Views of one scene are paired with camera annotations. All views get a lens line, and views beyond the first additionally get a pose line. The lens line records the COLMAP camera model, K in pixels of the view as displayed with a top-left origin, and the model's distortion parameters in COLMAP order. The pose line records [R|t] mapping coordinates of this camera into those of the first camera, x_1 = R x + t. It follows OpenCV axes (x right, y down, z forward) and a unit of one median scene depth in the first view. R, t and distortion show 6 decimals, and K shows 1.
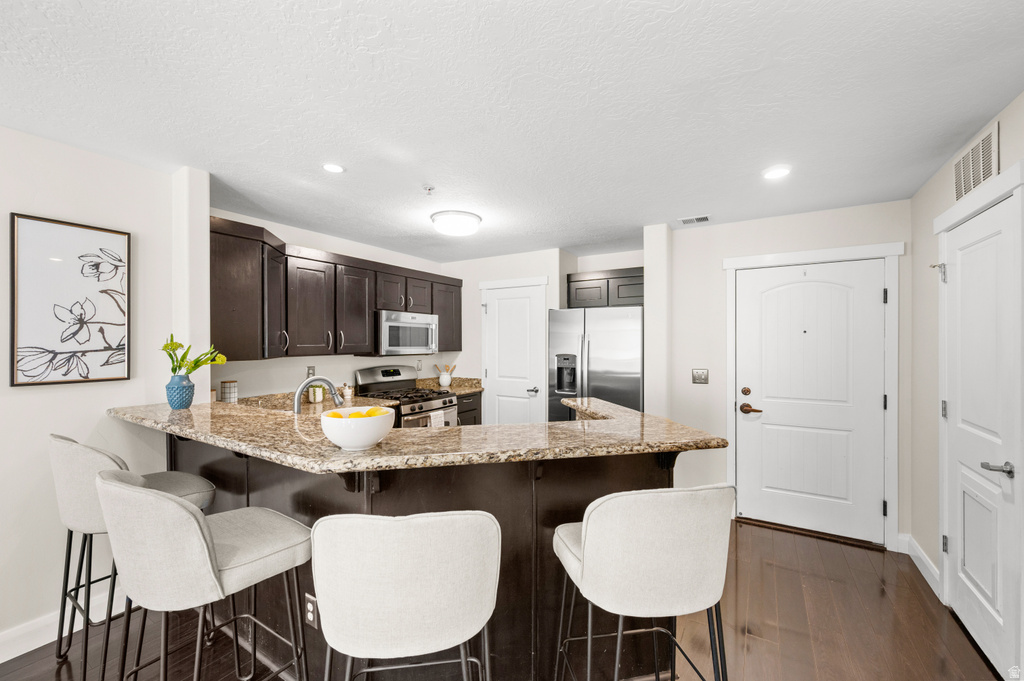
lens RADIAL K [[407.0, 0, 512.2], [0, 407.0, 341.9], [0, 0, 1]] dist [-0.003010, 0.001120]
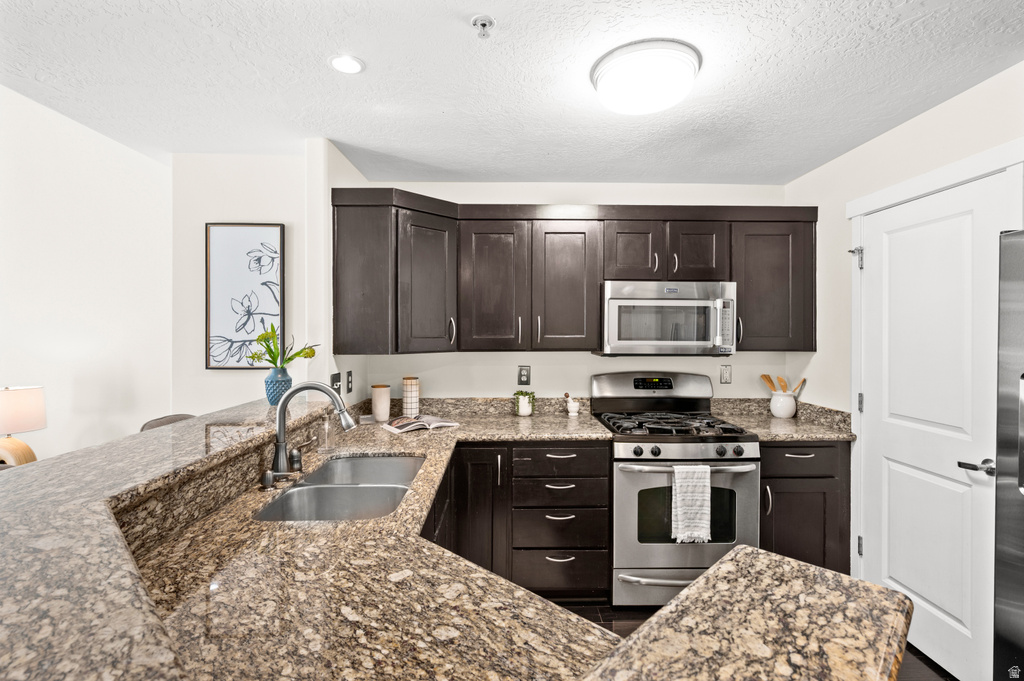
lens RADIAL K [[477.3, 0, 512.0], [0, 477.3, 336.6], [0, 0, 1]] dist [0.004084, 0.000232]
pose [[0.542833, 0.005480, -0.839823, 0.216845], [-0.001511, 0.999983, 0.005549, 0.002611], [0.839839, -0.001743, 0.542832, 0.501818]]
